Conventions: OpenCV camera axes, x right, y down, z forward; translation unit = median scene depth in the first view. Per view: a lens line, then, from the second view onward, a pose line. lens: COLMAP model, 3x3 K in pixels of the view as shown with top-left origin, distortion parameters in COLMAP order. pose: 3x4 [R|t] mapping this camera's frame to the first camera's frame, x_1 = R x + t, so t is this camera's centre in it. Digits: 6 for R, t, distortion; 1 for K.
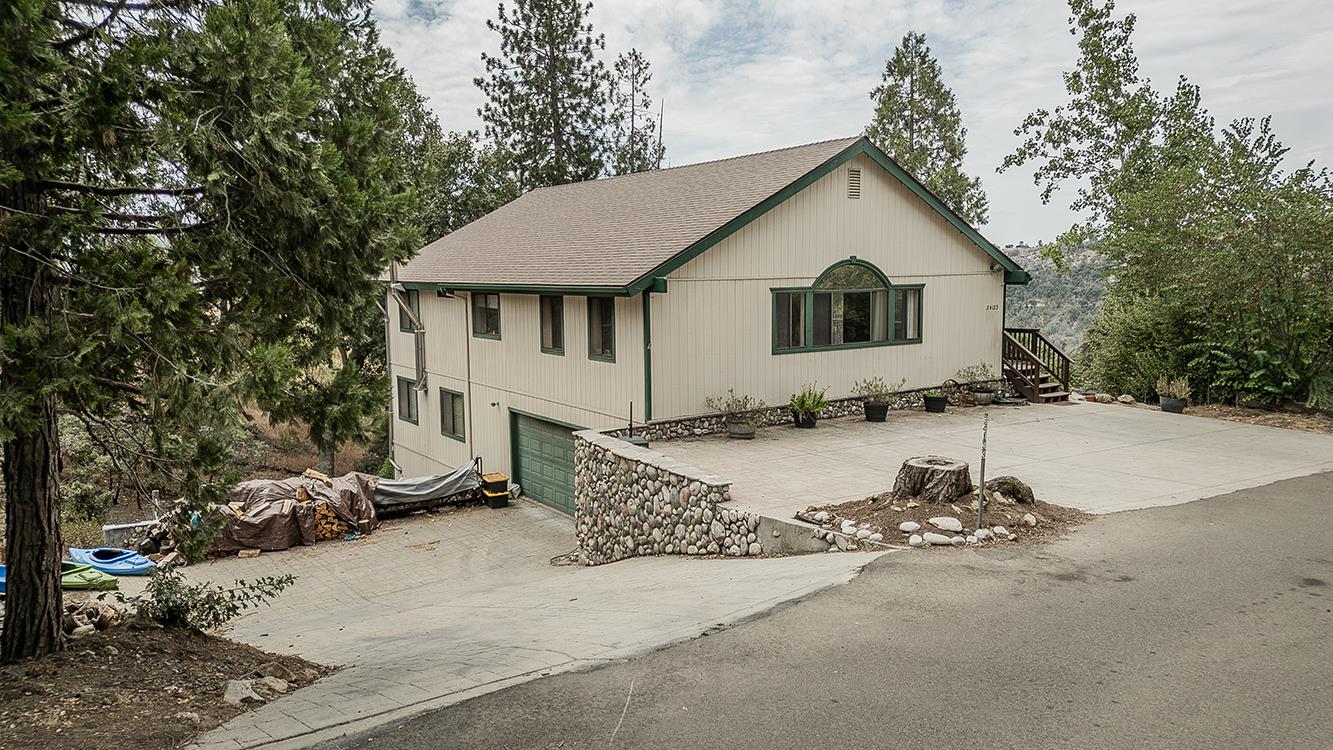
lens RADIAL K [[938.6, 0, 665.7], [0, 938.6, 371.0], [0, 0, 1]] dist [0.065890, -0.029495]
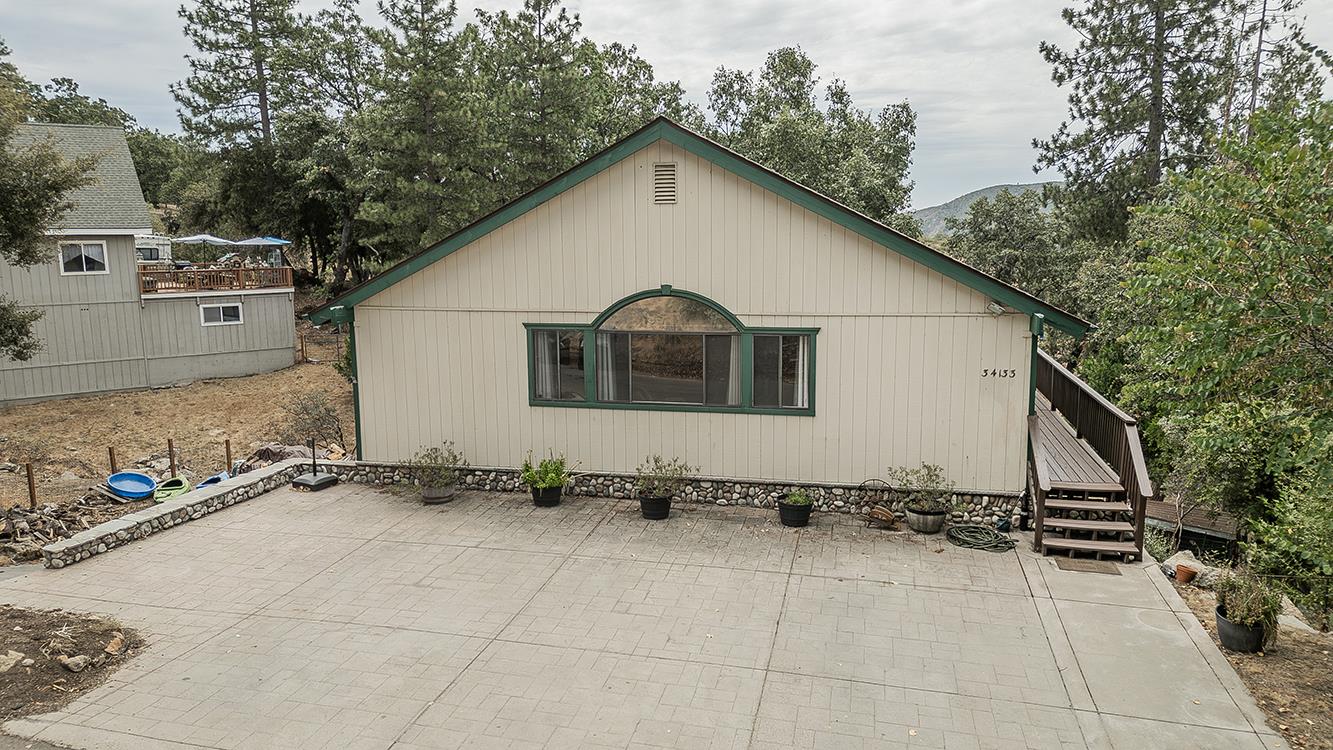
lens RADIAL K [[938.6, 0, 659.9], [0, 938.6, 377.4], [0, 0, 1]] dist [0.065890, -0.029495]
pose [[0.673170, 0.125078, -0.728833, 0.731386], [-0.079456, 0.992120, 0.096874, -0.121771], [0.735206, -0.007302, 0.677804, 0.518966]]
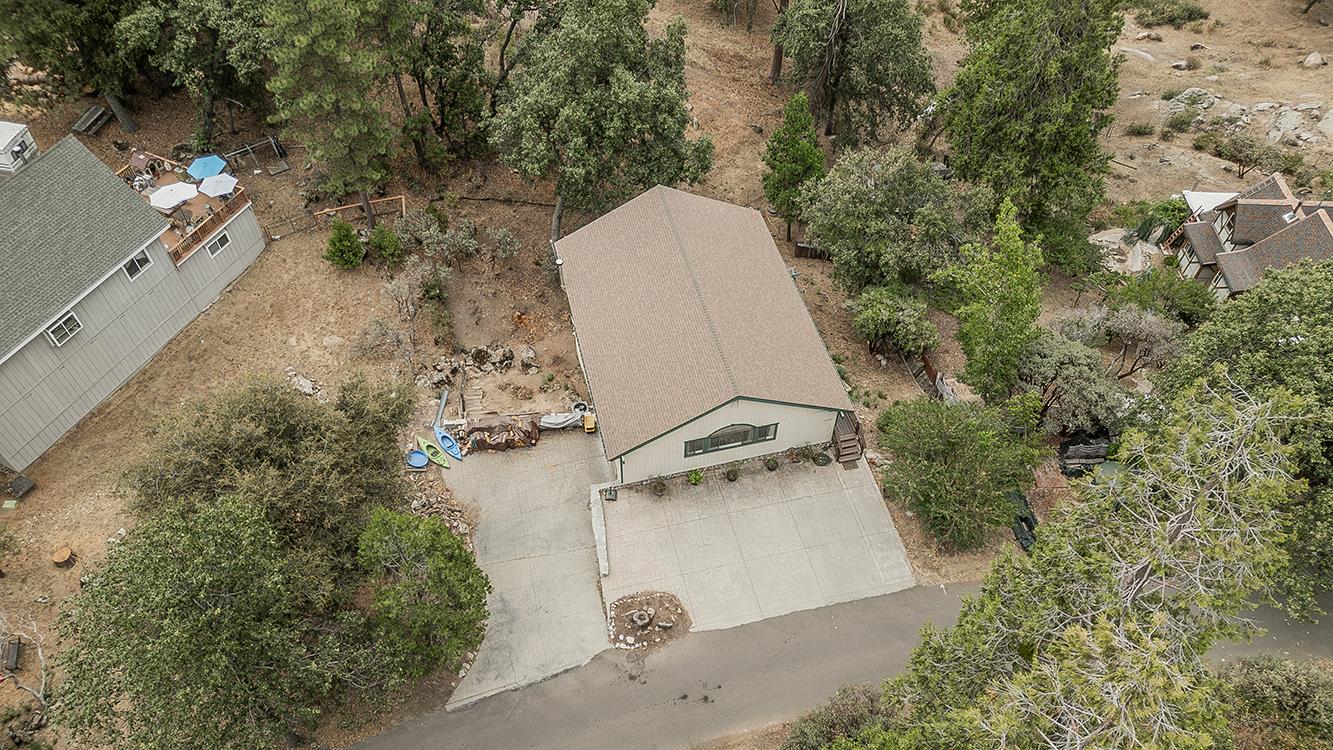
lens RADIAL K [[938.6, 0, 664.4], [0, 938.6, 373.1], [0, 0, 1]] dist [0.065890, -0.029495]
pose [[0.933444, 0.282123, -0.221560, 0.503693], [-0.055087, 0.723044, 0.688603, -1.700848], [0.354469, -0.630567, 0.690462, -0.477285]]
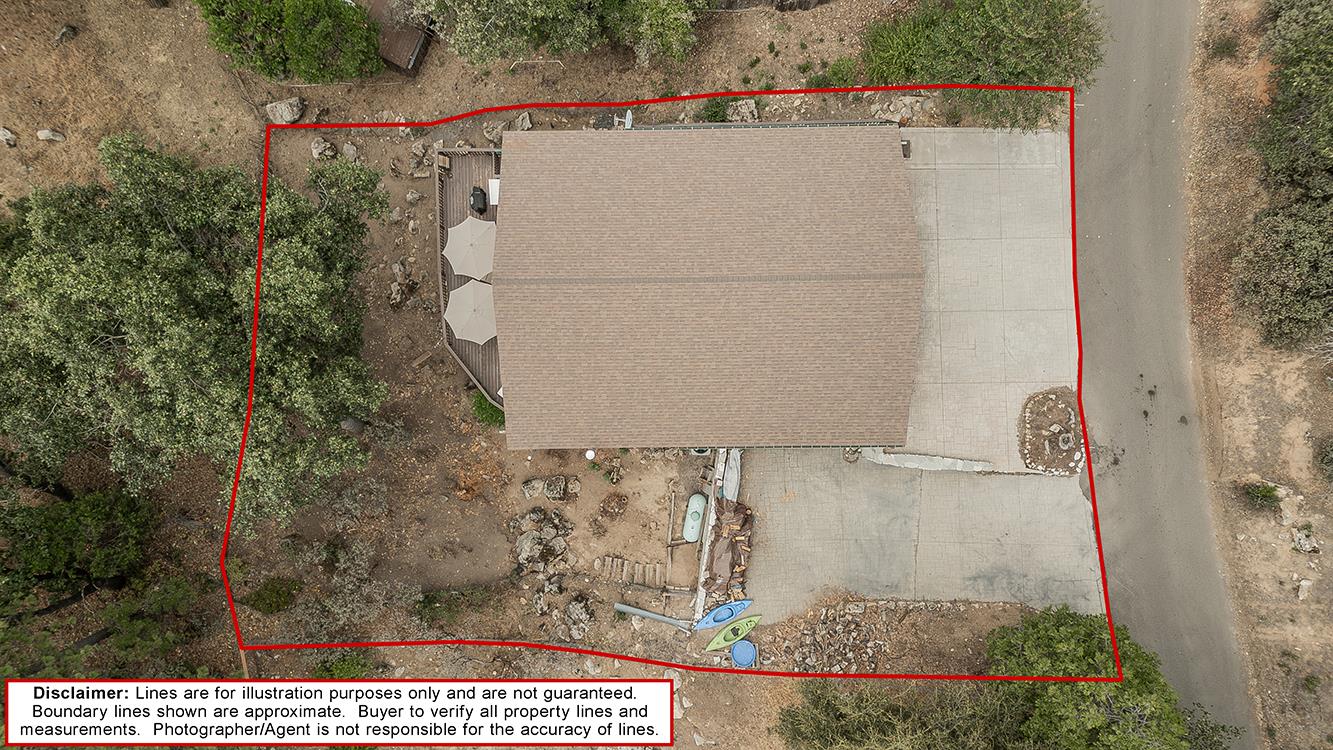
lens RADIAL K [[938.6, 0, 671.6], [0, 938.6, 376.2], [0, 0, 1]] dist [0.065890, -0.029495]
pose [[0.560314, -0.828023, 0.020624, -0.206717], [0.095006, 0.088984, 0.991492, -1.880058], [-0.822813, -0.553587, 0.128526, 1.028659]]
